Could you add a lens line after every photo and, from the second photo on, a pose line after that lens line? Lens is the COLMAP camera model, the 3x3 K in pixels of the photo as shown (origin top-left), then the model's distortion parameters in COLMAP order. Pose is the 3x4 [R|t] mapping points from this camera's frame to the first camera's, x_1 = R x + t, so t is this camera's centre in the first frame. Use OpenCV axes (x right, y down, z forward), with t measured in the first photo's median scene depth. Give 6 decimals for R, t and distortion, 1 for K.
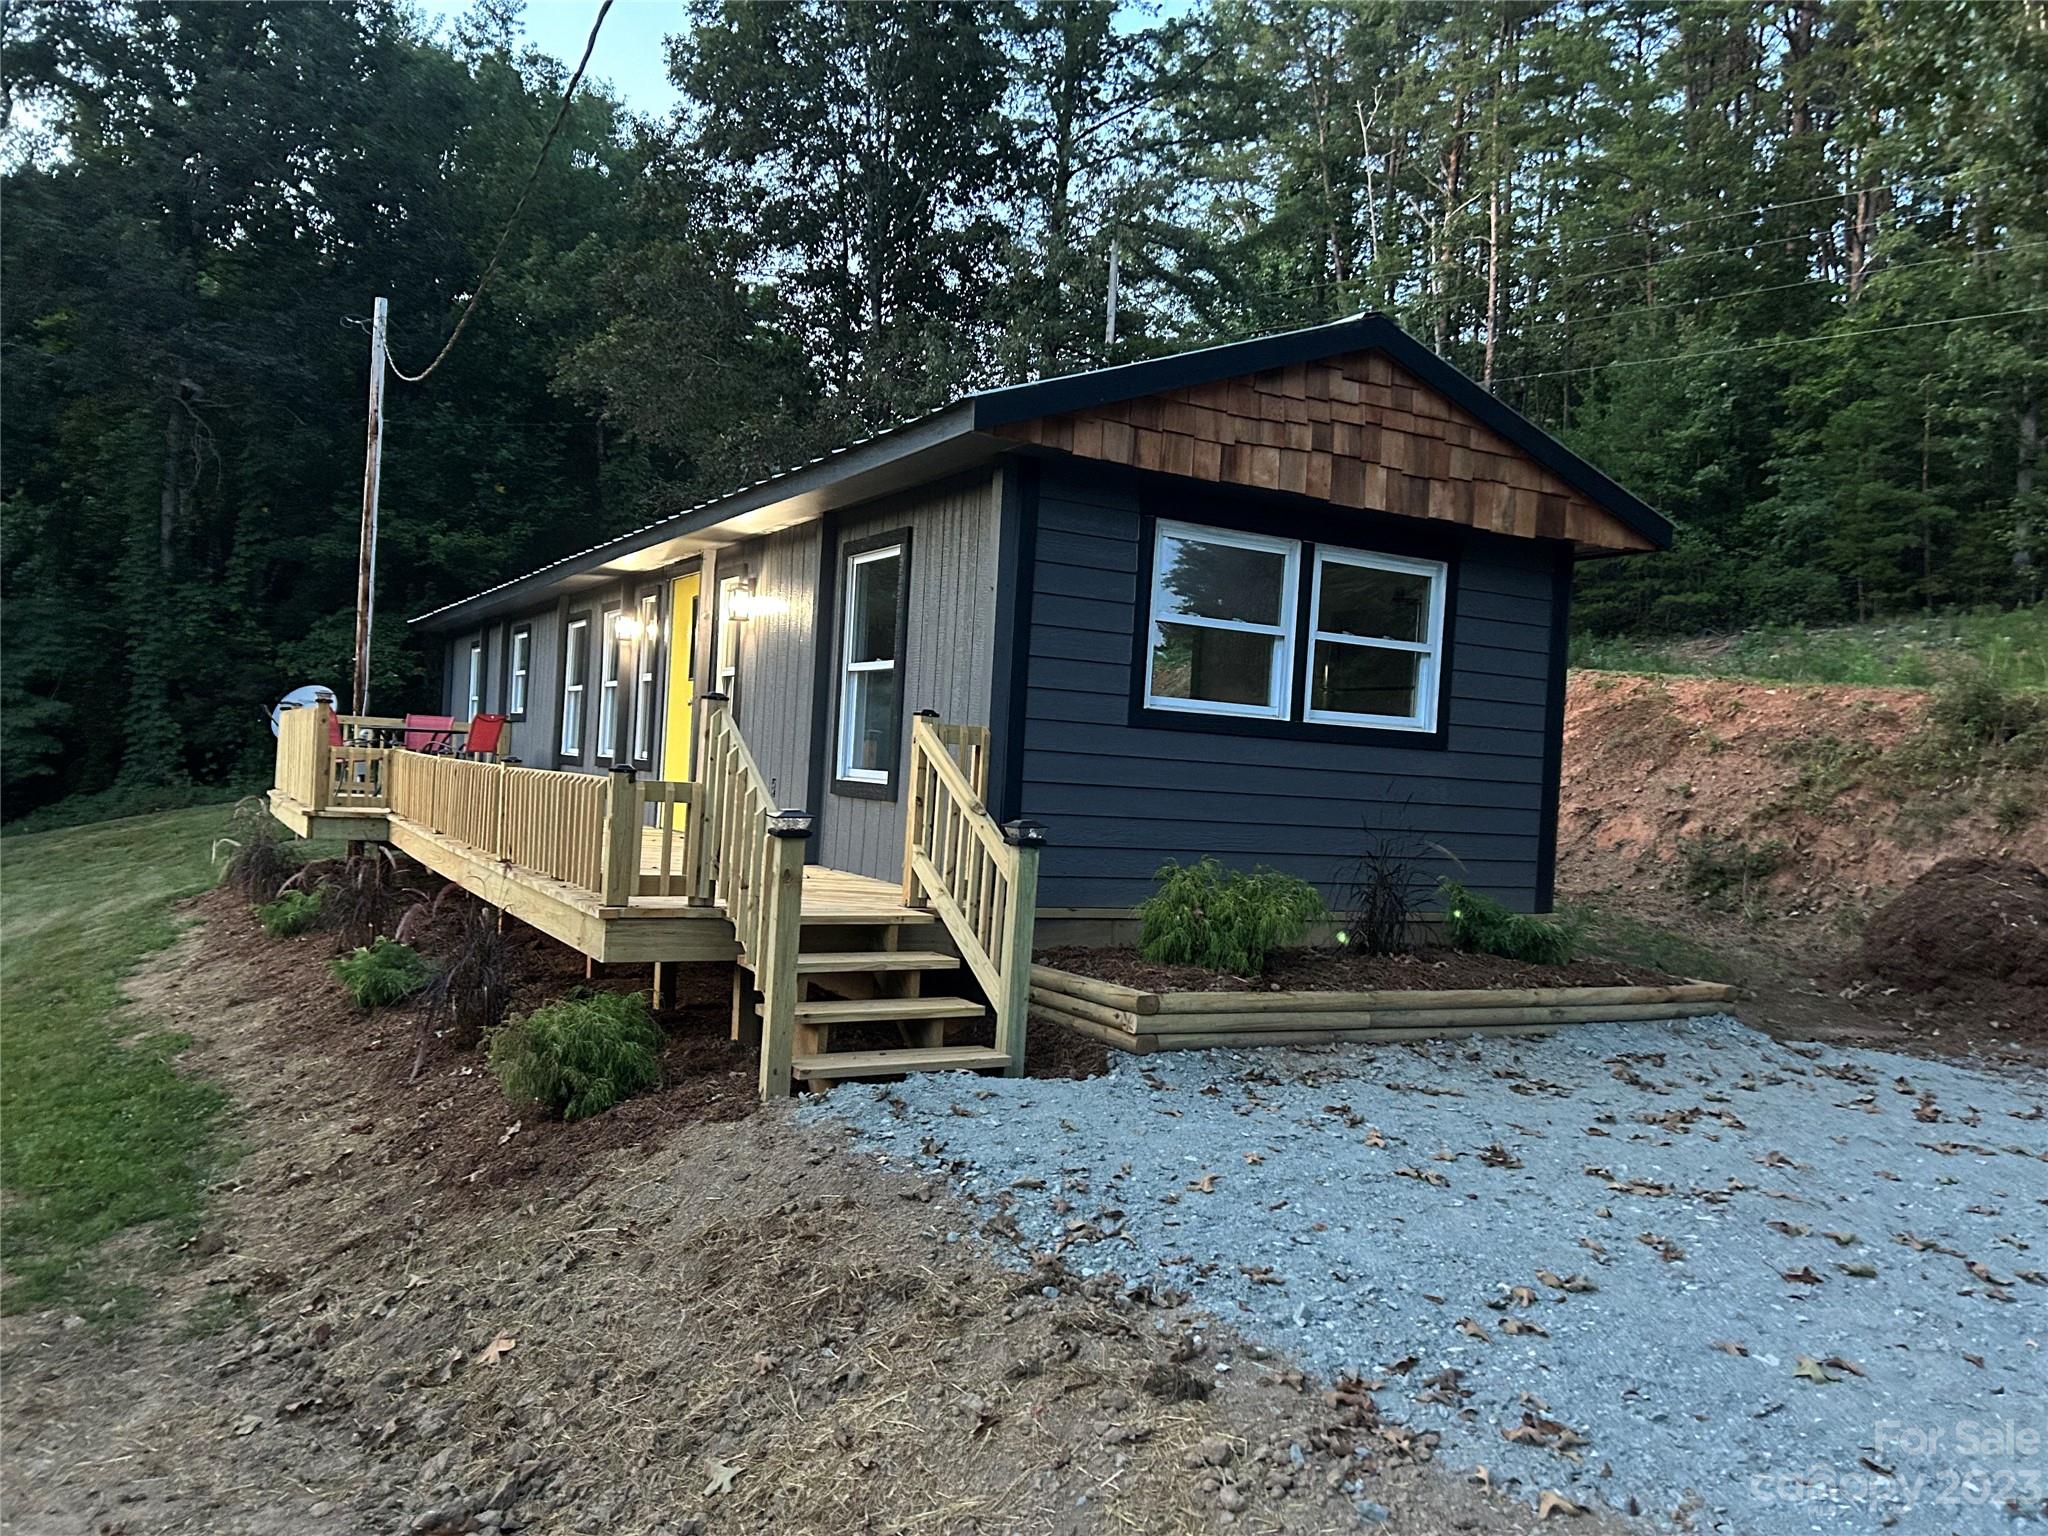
lens RADIAL K [[1562.6, 0, 1024.0], [0, 1562.6, 768.0], [0, 0, 1]] dist [0.031273, -0.003865]
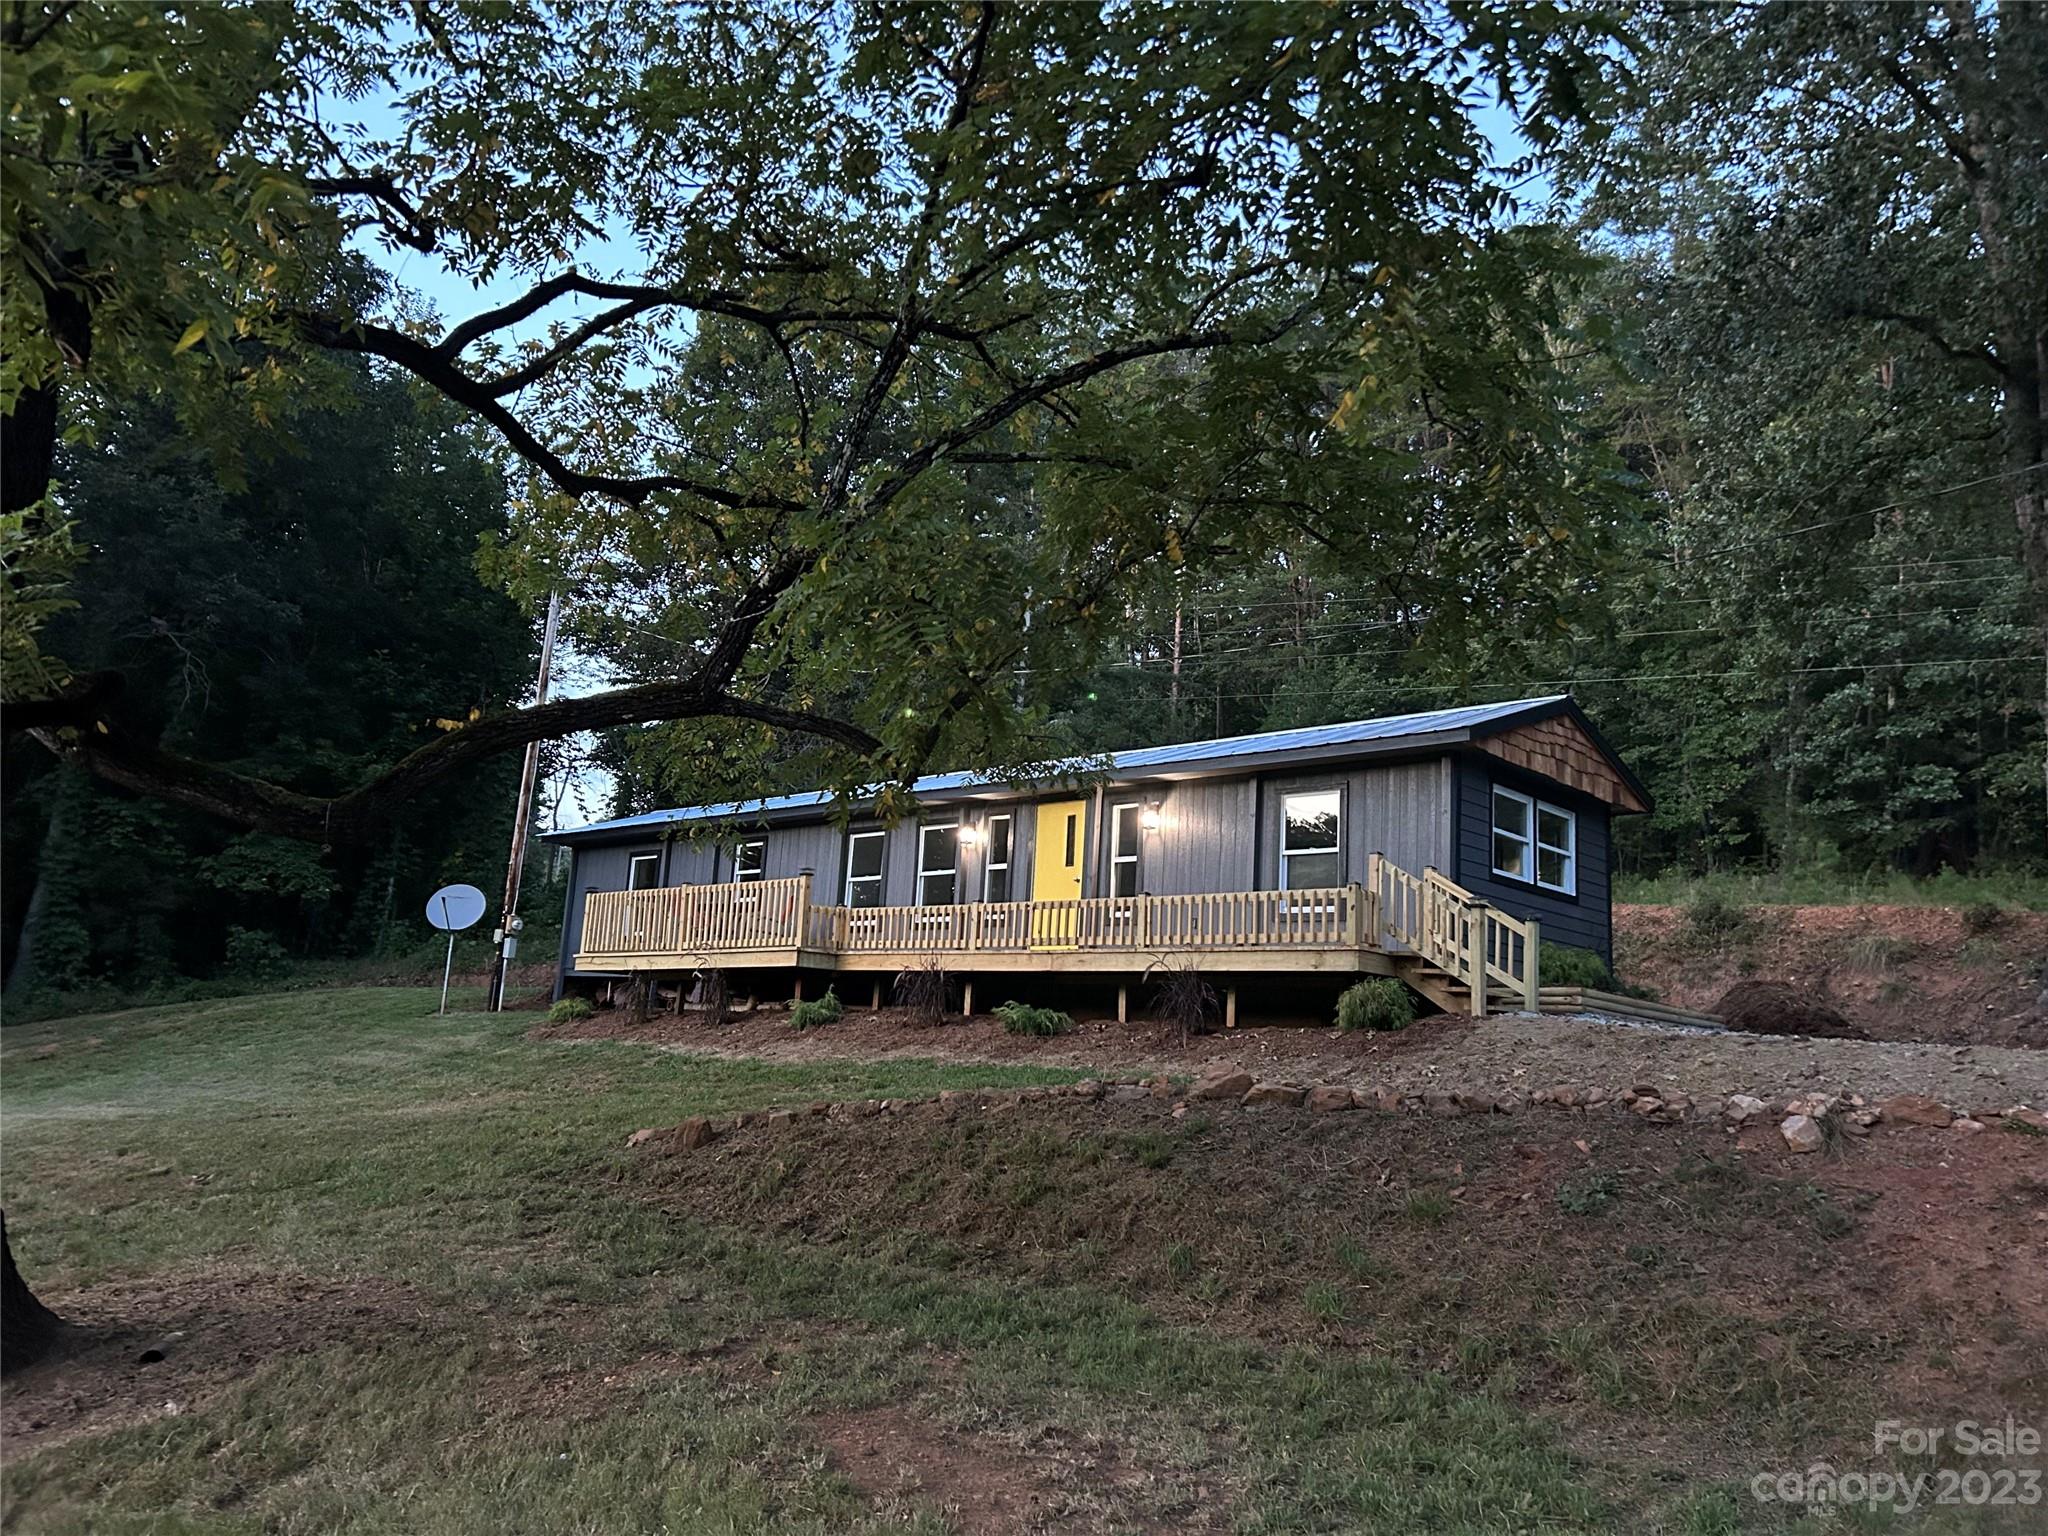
lens RADIAL K [[1562.6, 0, 1024.0], [0, 1562.6, 768.0], [0, 0, 1]] dist [0.031273, -0.003865]
pose [[0.953527, 0.055475, 0.296158, -0.648176], [-0.004111, 0.985209, -0.171308, 0.103910], [-0.301281, 0.162129, 0.939651, -0.451536]]
